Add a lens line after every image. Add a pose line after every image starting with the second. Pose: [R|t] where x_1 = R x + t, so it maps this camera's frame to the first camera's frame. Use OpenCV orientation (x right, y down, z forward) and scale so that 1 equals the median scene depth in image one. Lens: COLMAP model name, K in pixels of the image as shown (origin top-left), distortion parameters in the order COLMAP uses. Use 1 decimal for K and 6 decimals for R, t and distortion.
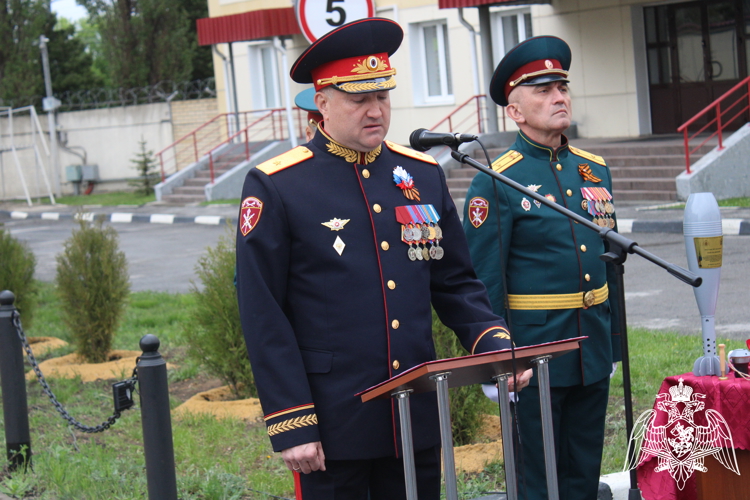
lens RADIAL K [[1924.7, 0, 375.1], [0, 1924.7, 249.9], [0, 0, 1]] dist [-0.016603, 0.000000]
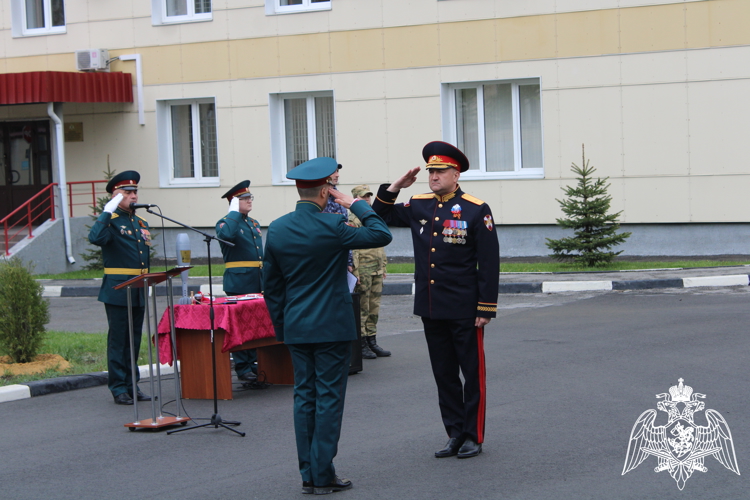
lens RADIAL K [[1924.7, 0, 374.8], [0, 1924.7, 248.9], [0, 0, 1]] dist [-0.016603, 0.000000]
pose [[0.918211, 0.022122, 0.395474, -0.126179], [-0.000537, 0.998508, -0.054608, 0.027484], [-0.396092, 0.049929, 0.916852, -0.305223]]
